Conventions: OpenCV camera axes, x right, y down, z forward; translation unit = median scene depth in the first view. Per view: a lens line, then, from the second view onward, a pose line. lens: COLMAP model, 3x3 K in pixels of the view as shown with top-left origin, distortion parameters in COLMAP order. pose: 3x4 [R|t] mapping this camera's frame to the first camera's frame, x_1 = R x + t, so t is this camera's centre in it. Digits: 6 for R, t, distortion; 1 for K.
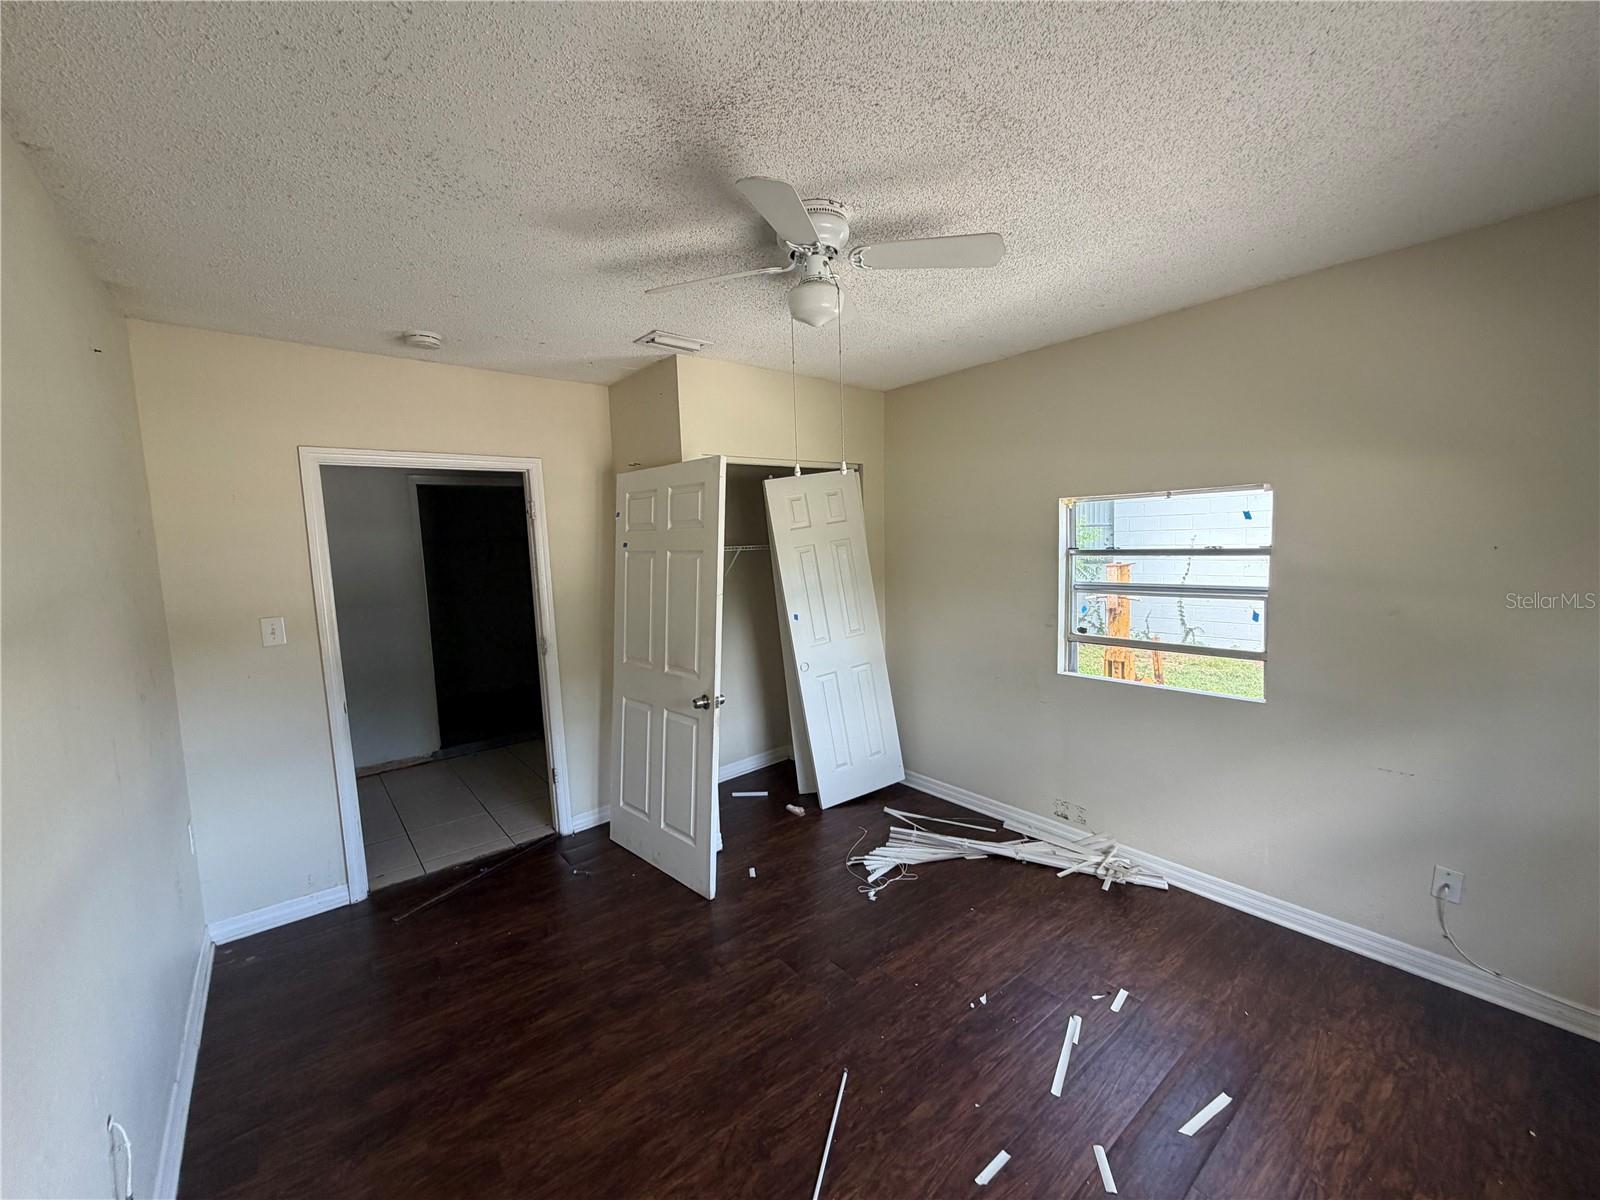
lens RADIAL K [[640.2, 0, 799.1], [0, 640.2, 606.9], [0, 0, 1]] dist [0.002745, -0.000041]
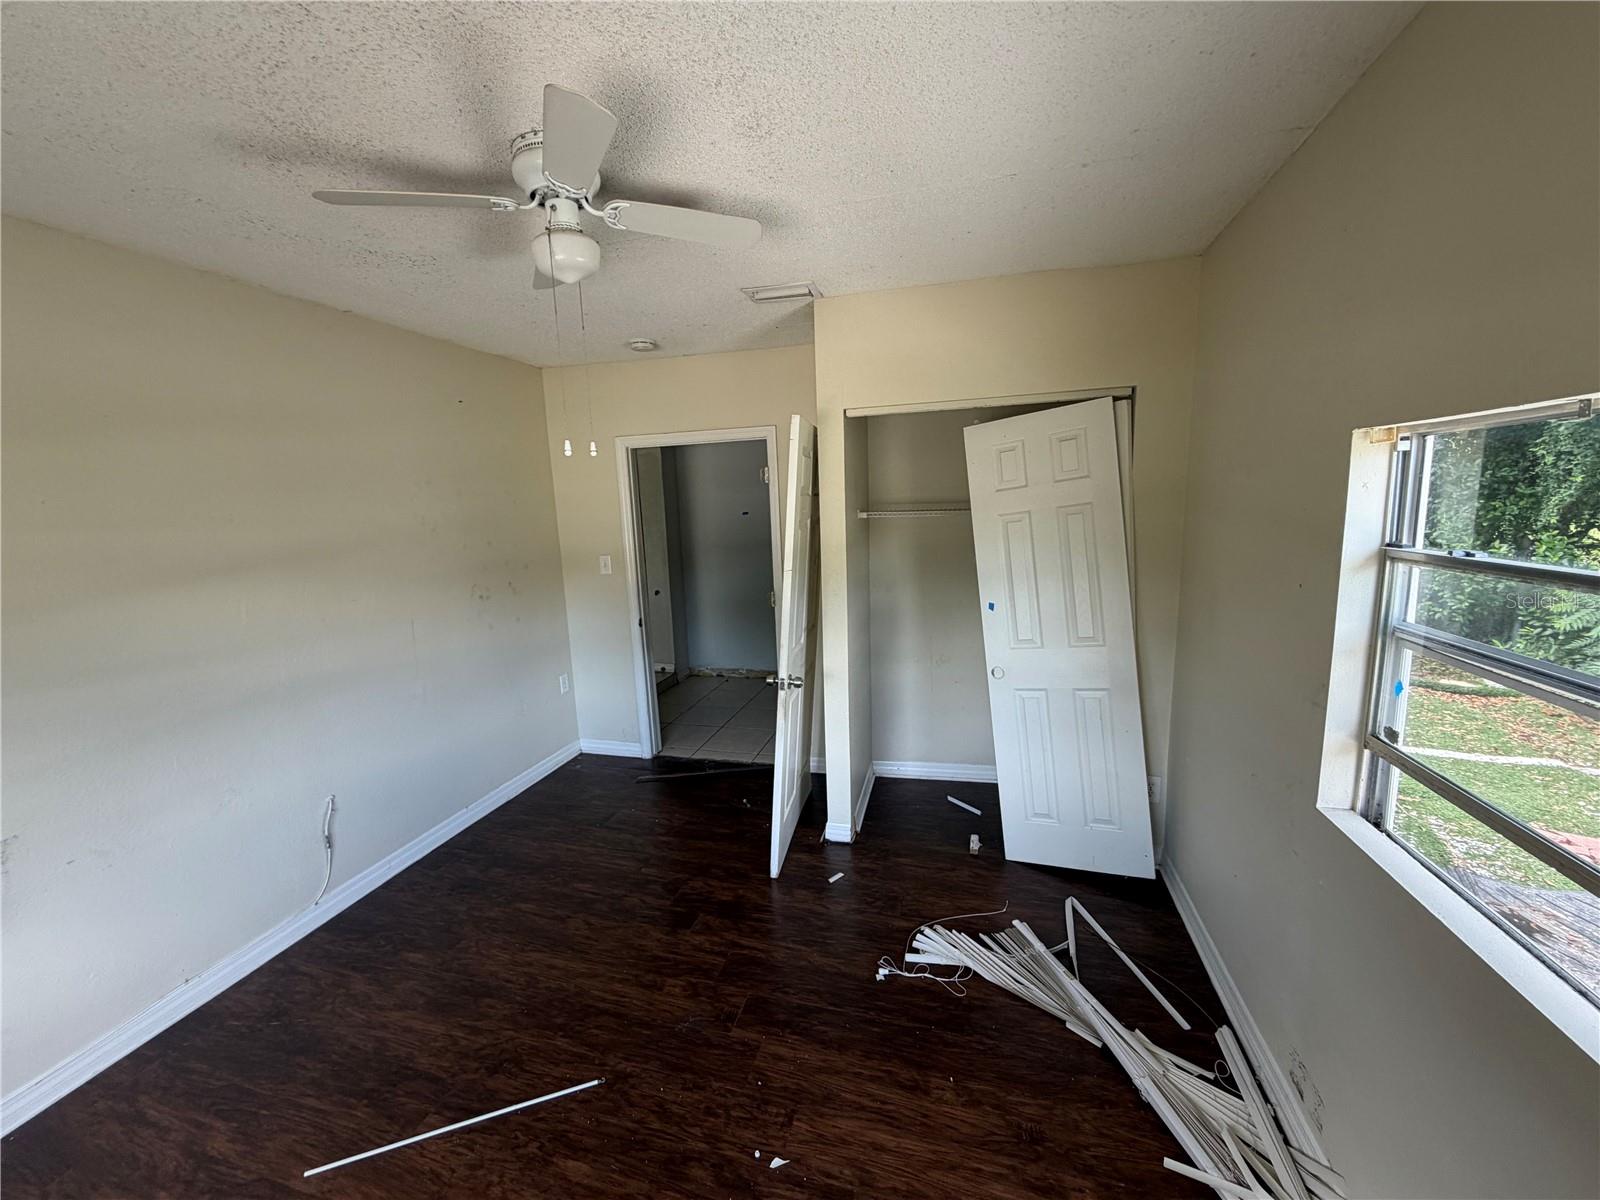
lens RADIAL K [[637.7, 0, 791.9], [0, 637.7, 604.3], [0, 0, 1]] dist [-0.000091, -0.000432]
pose [[0.567458, 0.145135, -0.810511, 0.560468], [-0.068541, 0.989253, 0.129155, -0.080308], [0.820545, -0.017736, 0.571307, 0.429656]]
